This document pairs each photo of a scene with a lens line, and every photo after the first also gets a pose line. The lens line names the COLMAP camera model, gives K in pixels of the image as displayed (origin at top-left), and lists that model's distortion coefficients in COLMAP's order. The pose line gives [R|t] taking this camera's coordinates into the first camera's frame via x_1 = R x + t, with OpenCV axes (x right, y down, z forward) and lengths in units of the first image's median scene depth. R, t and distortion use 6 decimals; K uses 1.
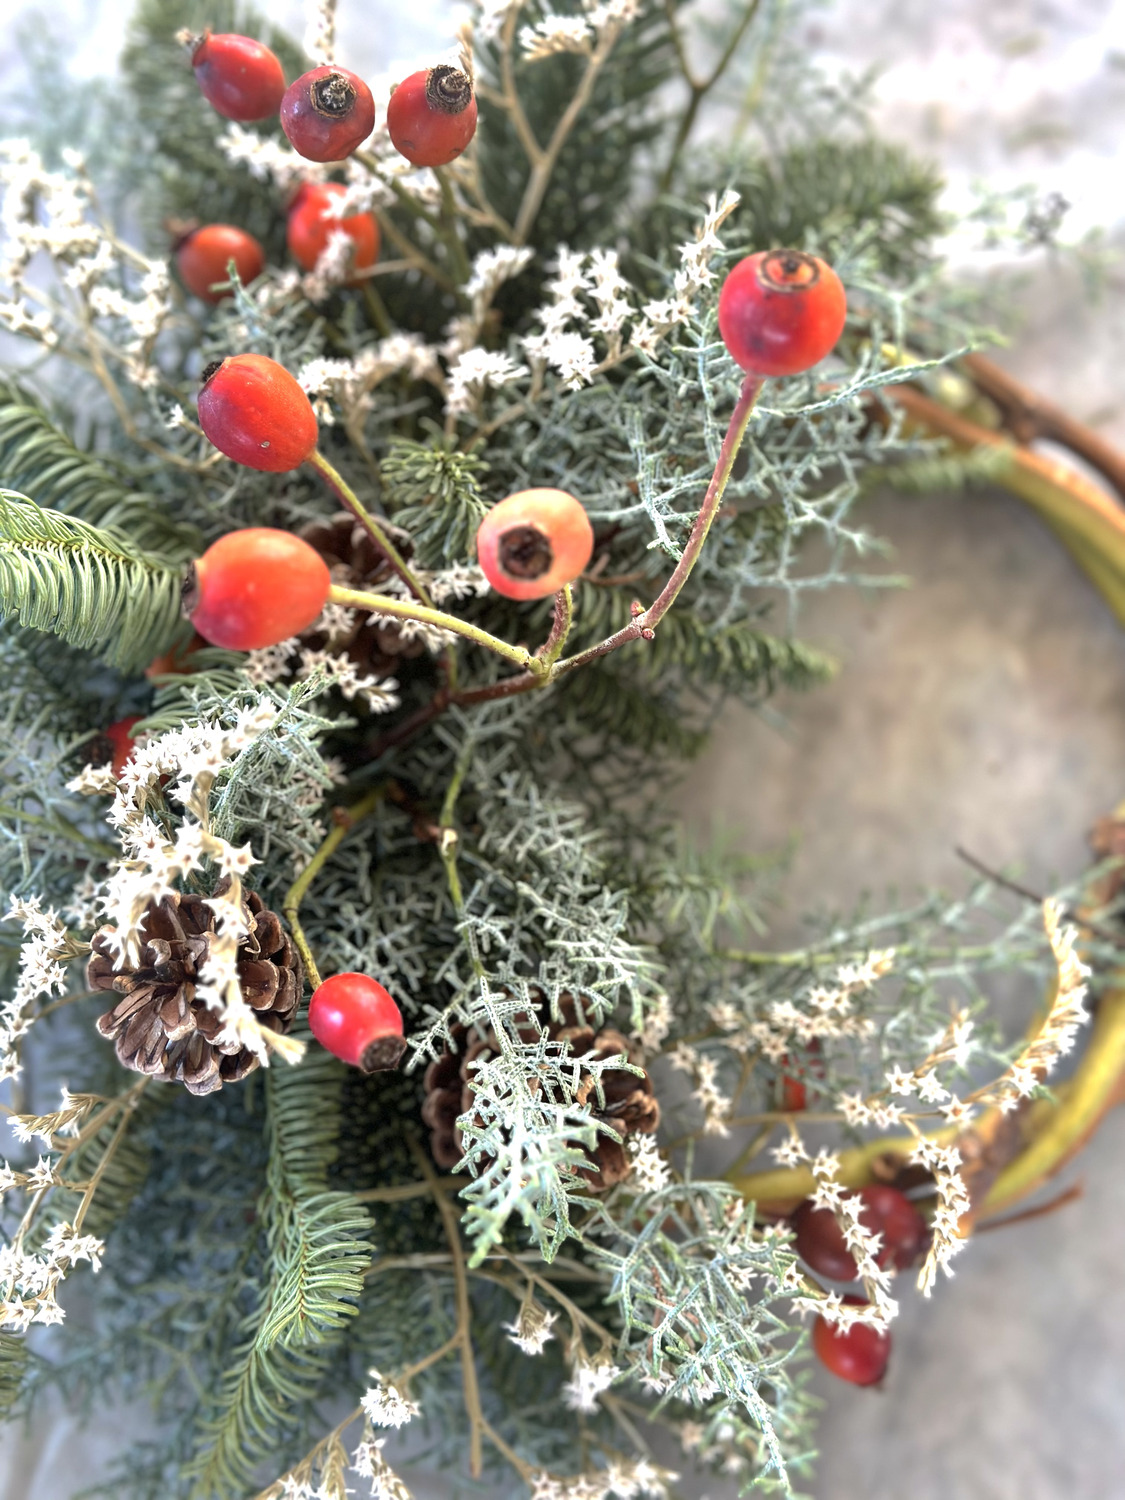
lens RADIAL K [[2186.0, 0, 562.5], [0, 2186.0, 750.0], [0, 0, 1]] dist [0.177743, -0.339290]
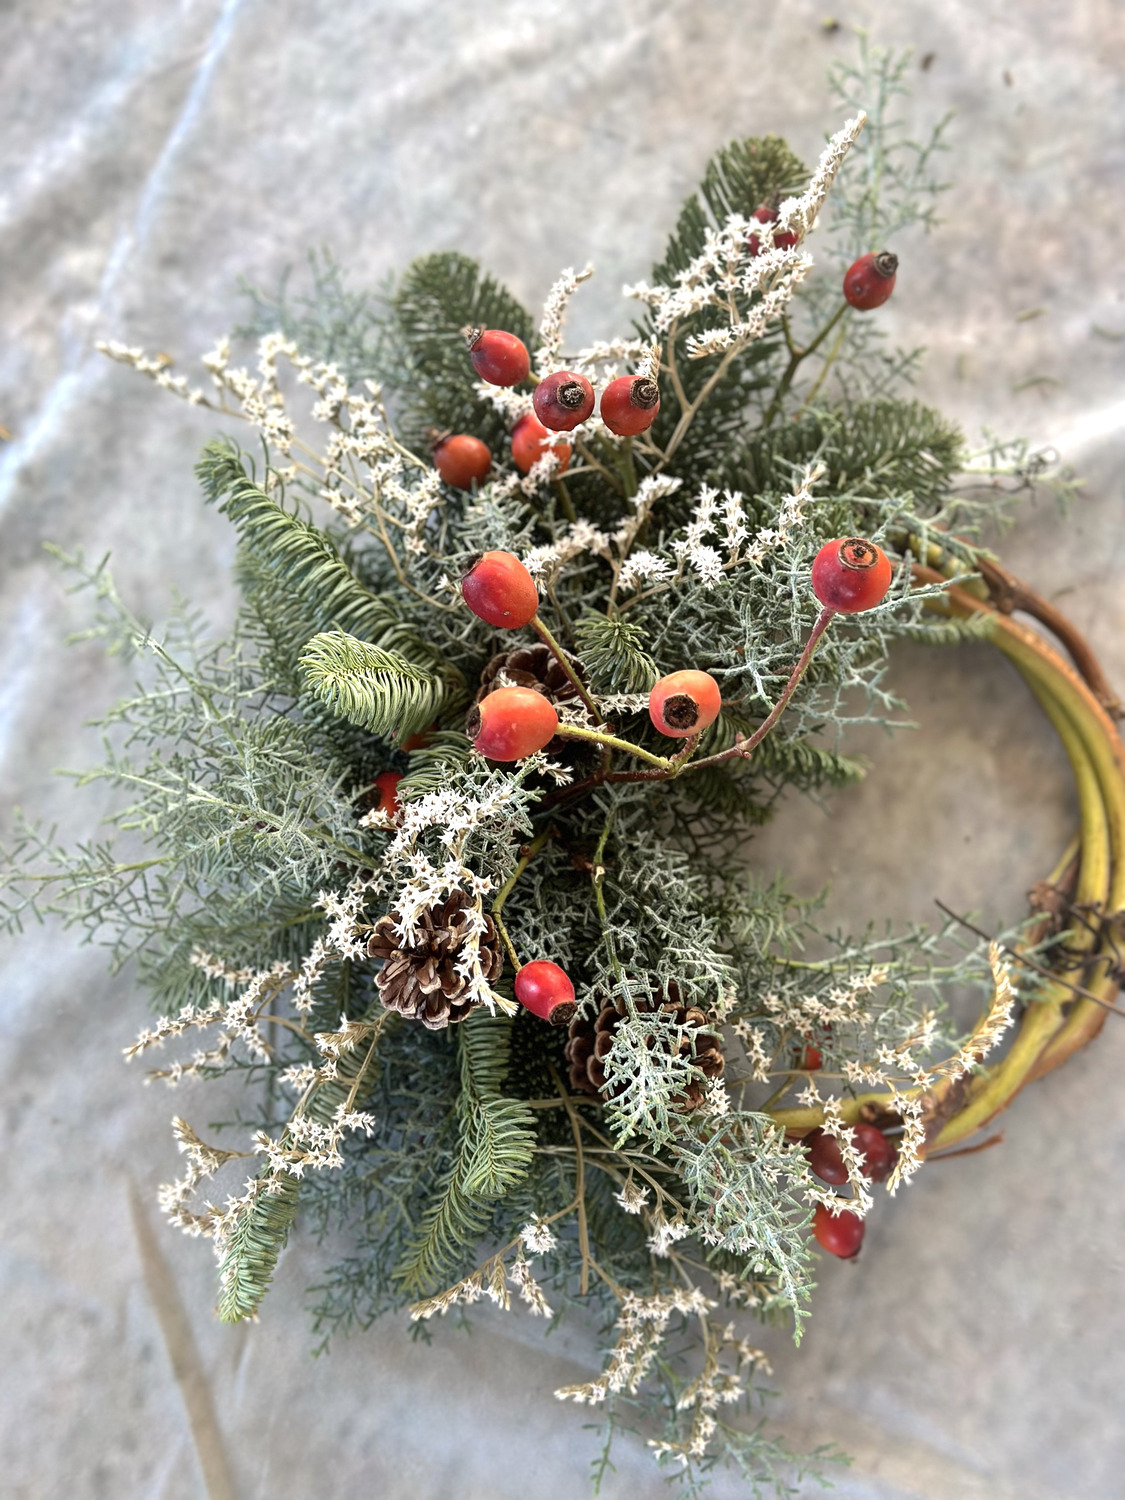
lens RADIAL K [[2186.0, 0, 562.5], [0, 2186.0, 750.0], [0, 0, 1]] dist [0.177743, -0.339290]
pose [[0.997116, 0.075723, 0.005144, -0.091880], [-0.075831, 0.996794, 0.025521, -0.080368], [-0.003195, -0.025838, 0.999661, -0.505387]]
